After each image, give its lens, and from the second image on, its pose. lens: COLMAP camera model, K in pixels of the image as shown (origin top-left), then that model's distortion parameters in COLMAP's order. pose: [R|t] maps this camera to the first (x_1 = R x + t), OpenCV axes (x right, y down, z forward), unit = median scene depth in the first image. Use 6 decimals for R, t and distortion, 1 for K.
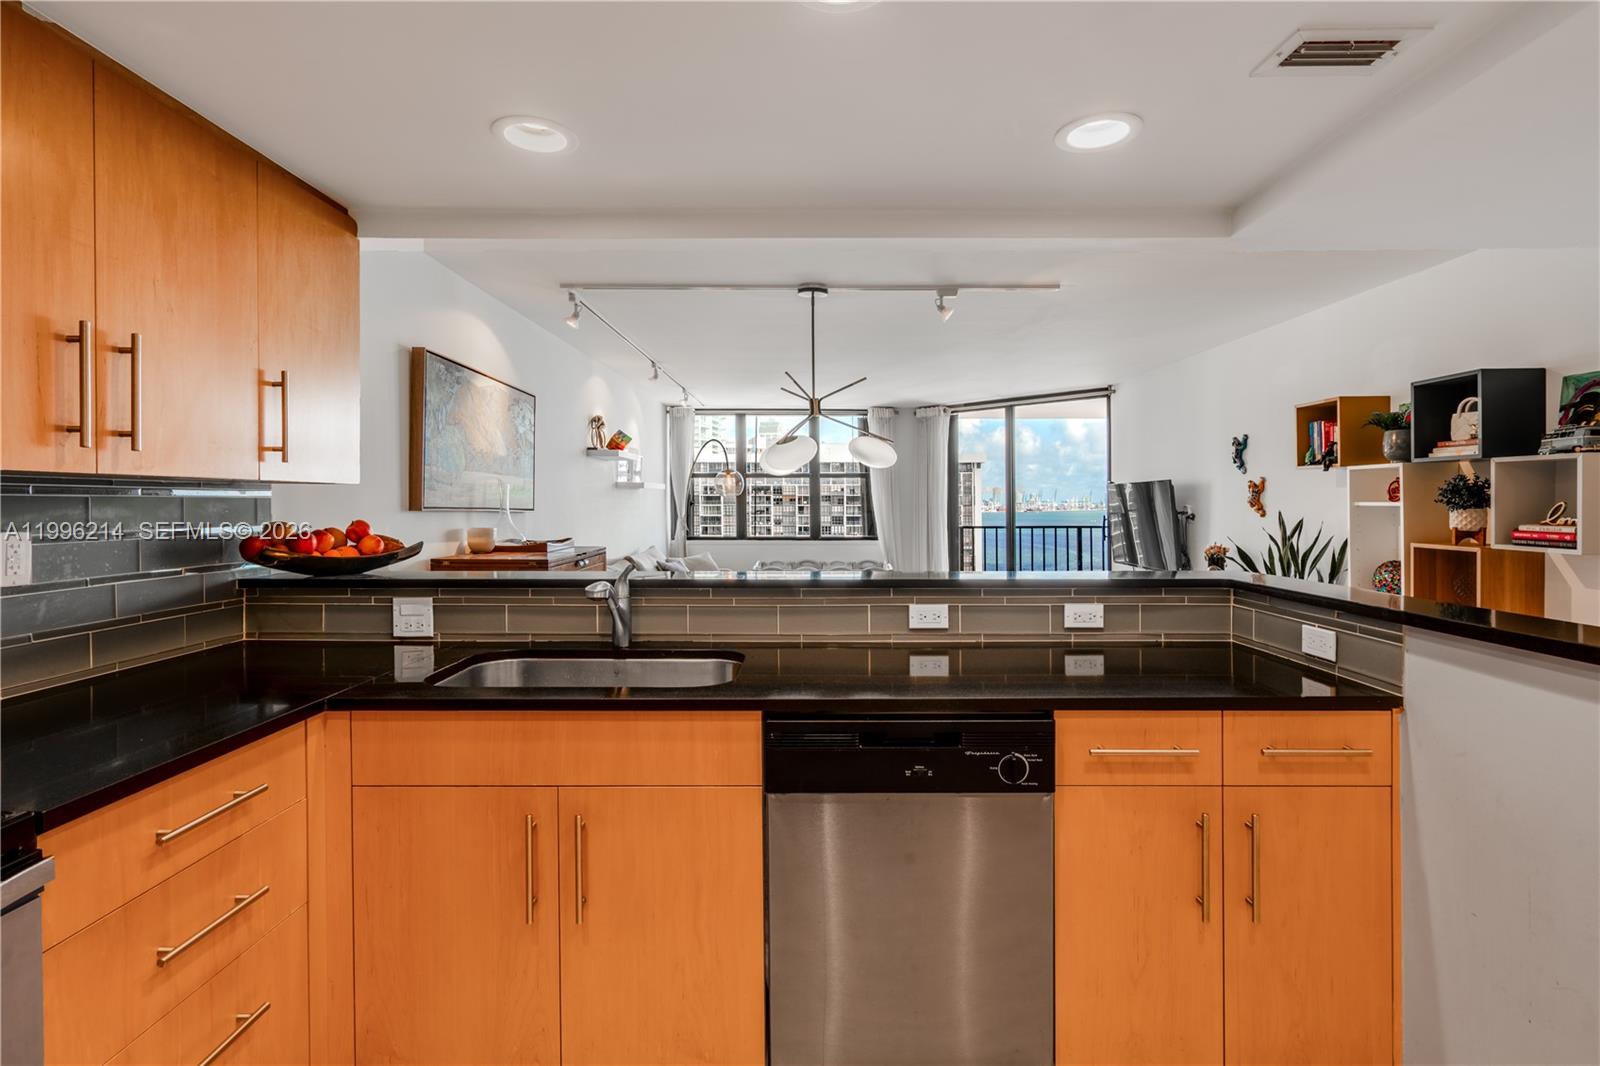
lens RADIAL K [[760.4, 0, 826.2], [0, 760.4, 505.4], [0, 0, 1]] dist [-0.000997, -0.000069]
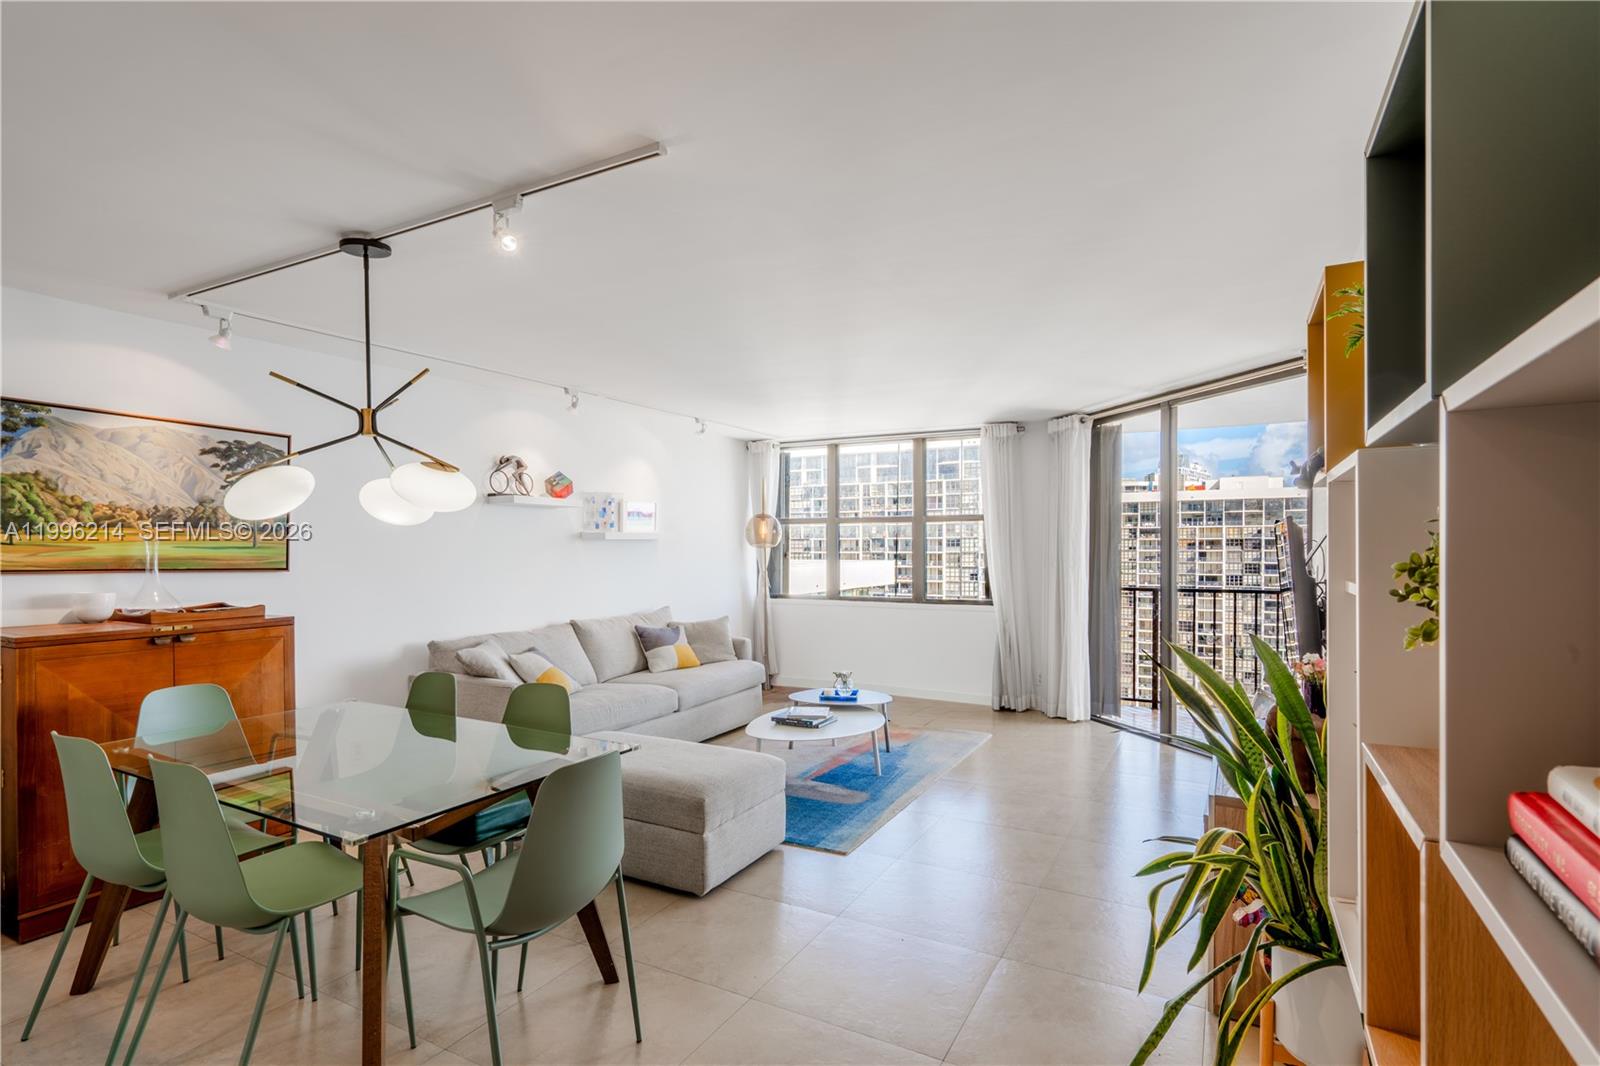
lens RADIAL K [[792.0, 0, 800.9], [0, 792.0, 552.8], [0, 0, 1]] dist [0.001283, 0.000775]
pose [[0.873128, 0.001553, -0.487489, 0.643437], [-0.000082, 0.999995, 0.003040, -0.017450], [0.487492, -0.002614, 0.873124, 0.576428]]
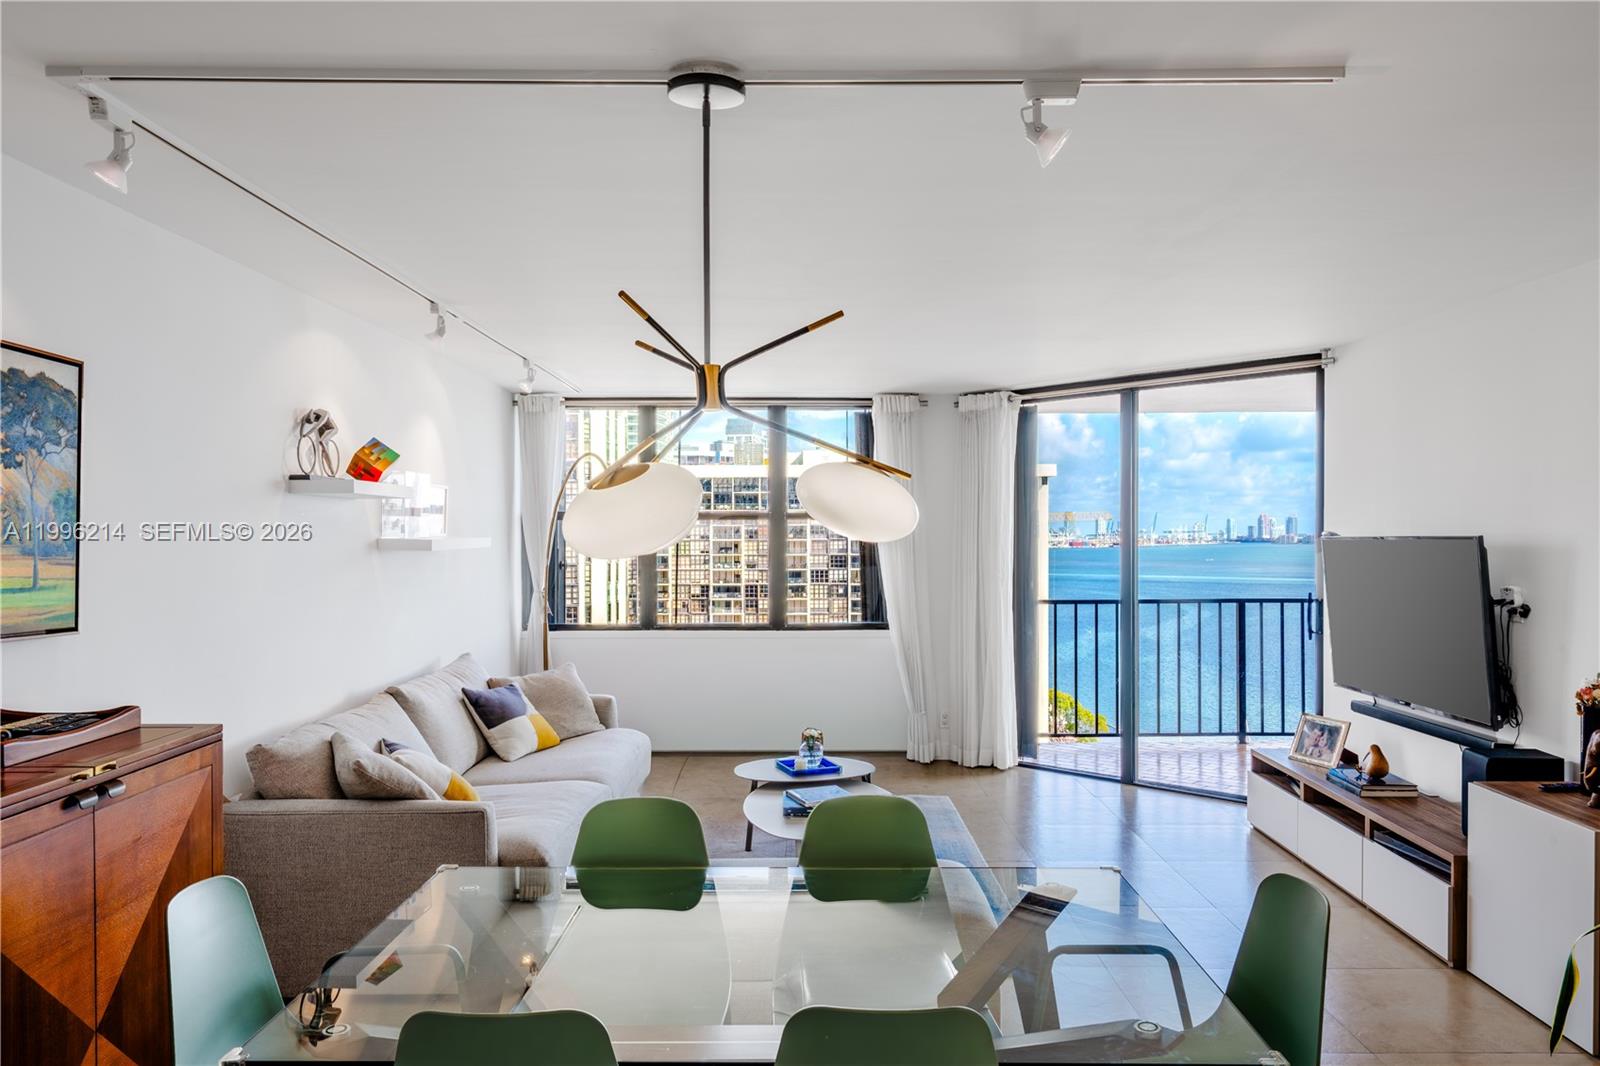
lens RADIAL K [[1104.6, 0, 820.2], [0, 1104.6, 546.5], [0, 0, 1]] dist [0.017517, -0.000996]
pose [[0.999994, -0.002899, -0.001808, 0.040780], [0.002910, 0.999975, 0.006445, -0.050427], [0.001789, -0.006450, 0.999978, 0.428508]]
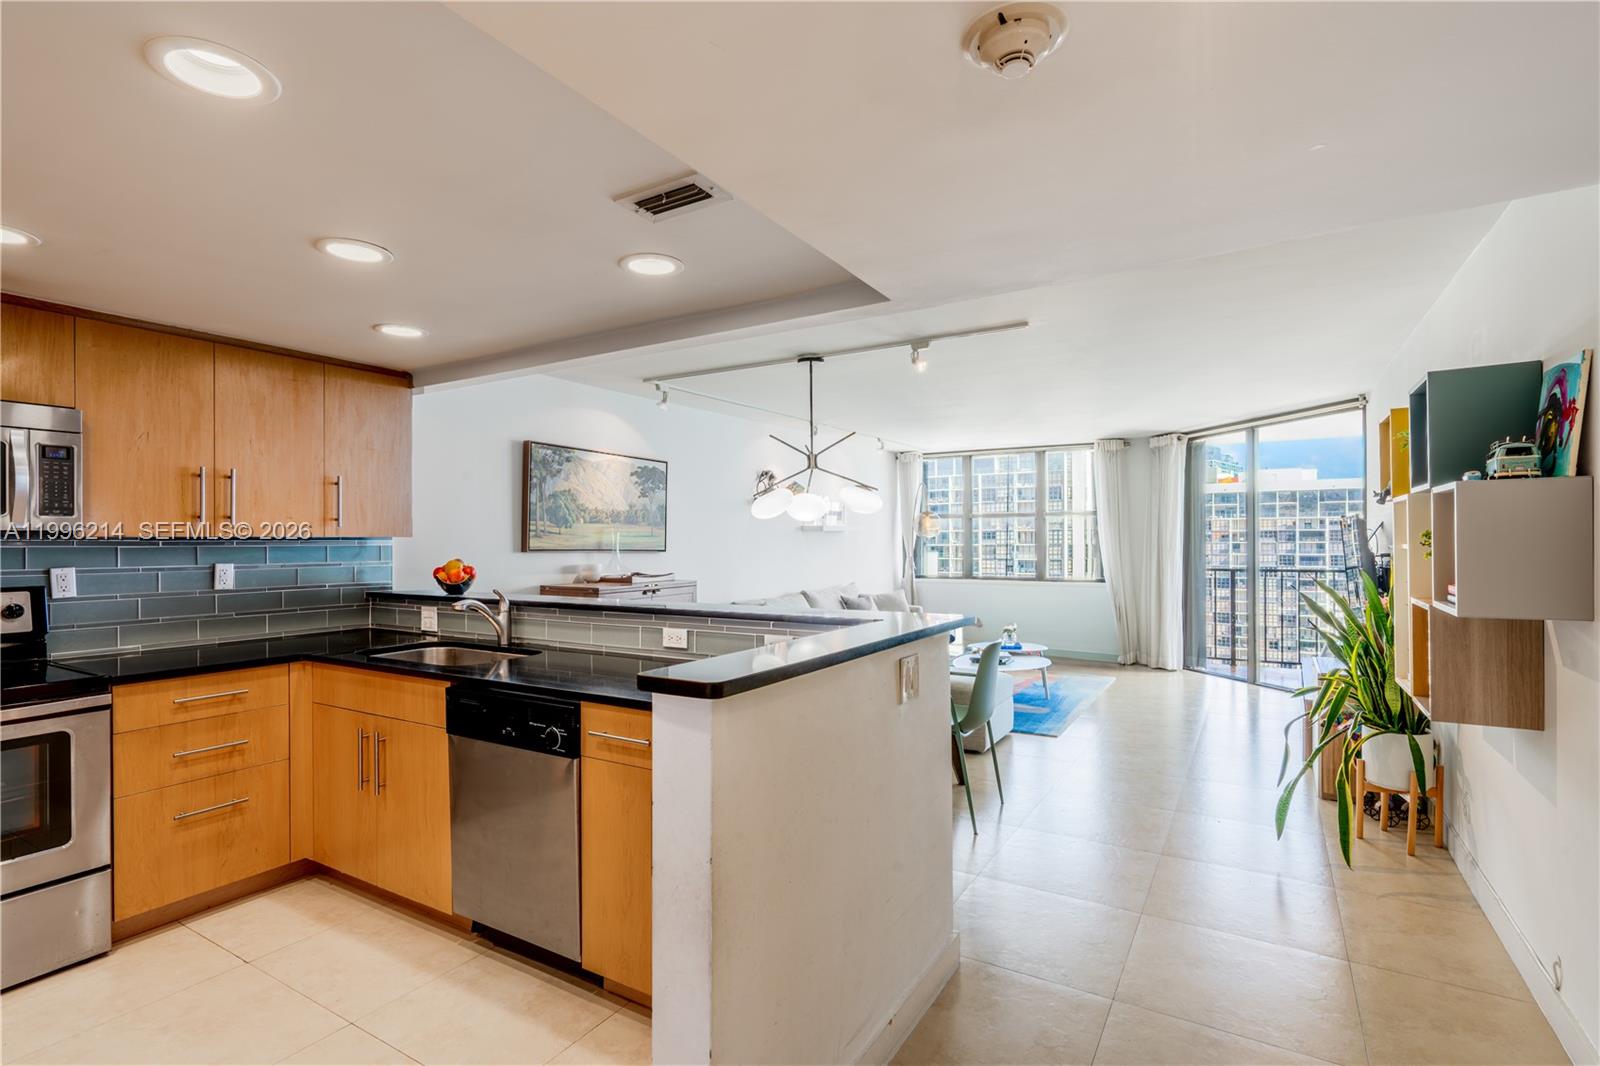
lens RADIAL K [[773.6, 0, 804.6], [0, 773.6, 538.7], [0, 0, 1]] dist [-0.000302, 0.000486]
pose [[0.853604, -0.005374, -0.520895, 0.573822], [0.002479, 0.999977, -0.006254, -0.006492], [0.520917, 0.004047, 0.853598, 0.004453]]
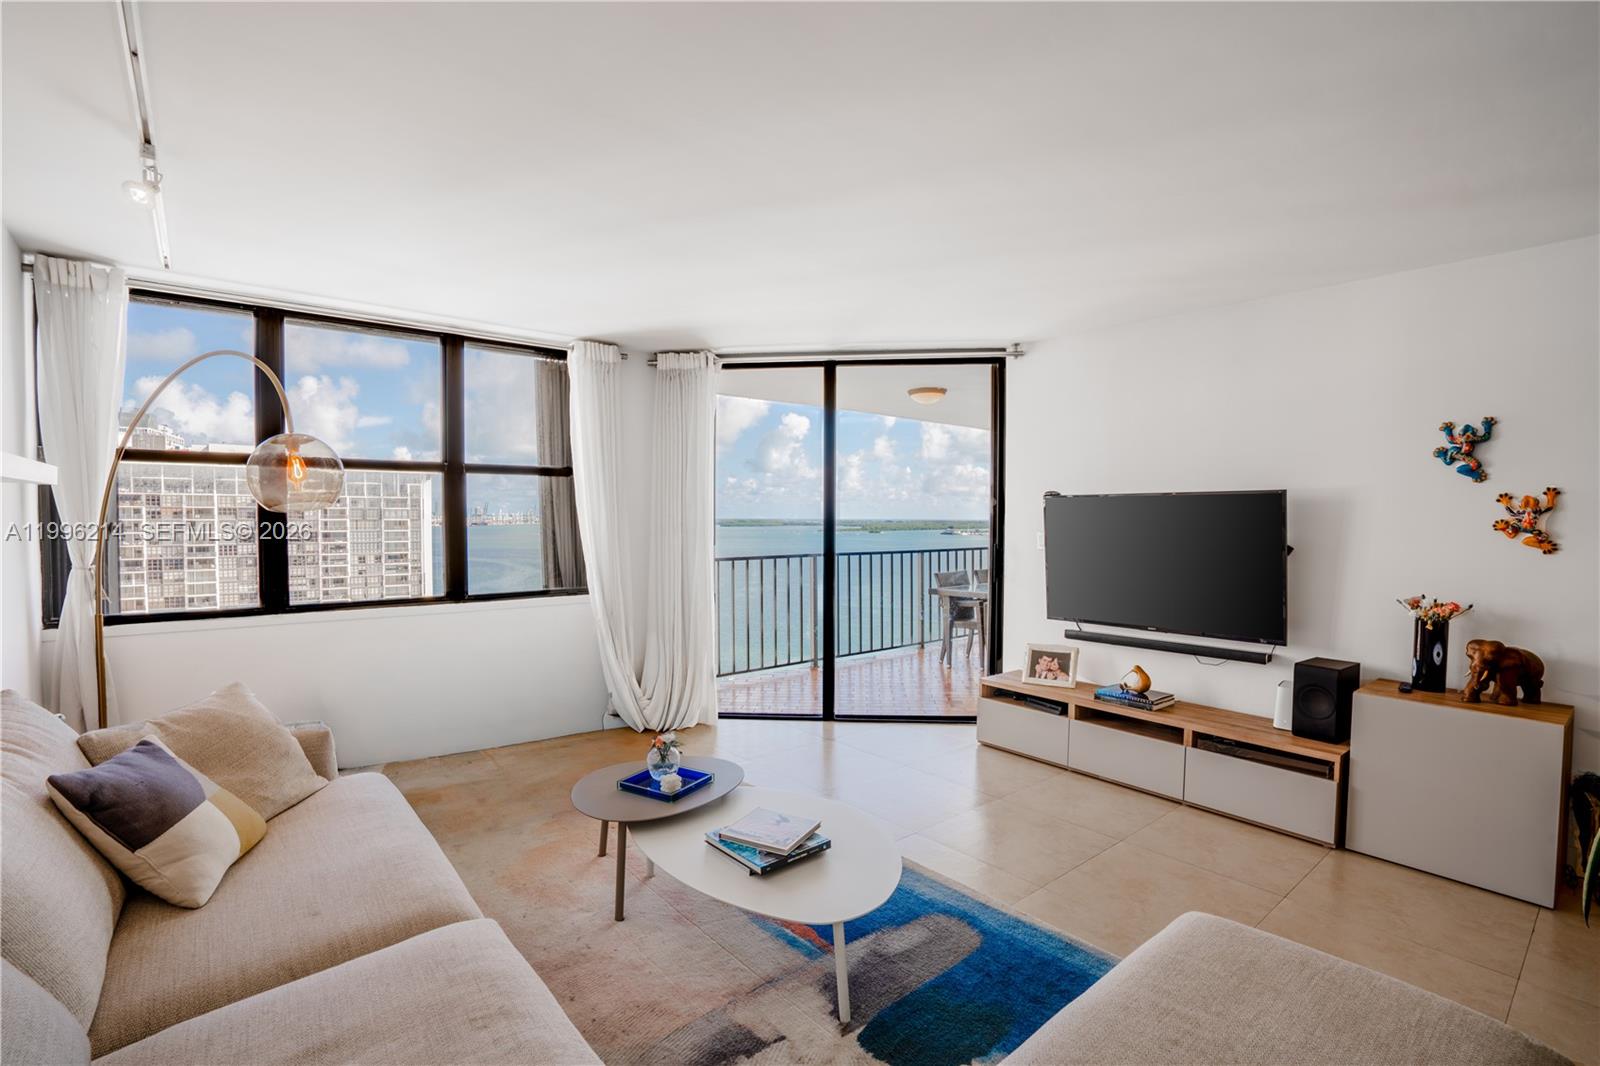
lens RADIAL K [[732.4, 0, 801.8], [0, 732.4, 543.9], [0, 0, 1]] dist [-0.026003, 0.000464]
pose [[0.781373, -0.019789, 0.623751, -0.311968], [-0.000901, 0.999460, 0.032837, -0.014340], [-0.624064, -0.026220, 0.780933, 1.199389]]
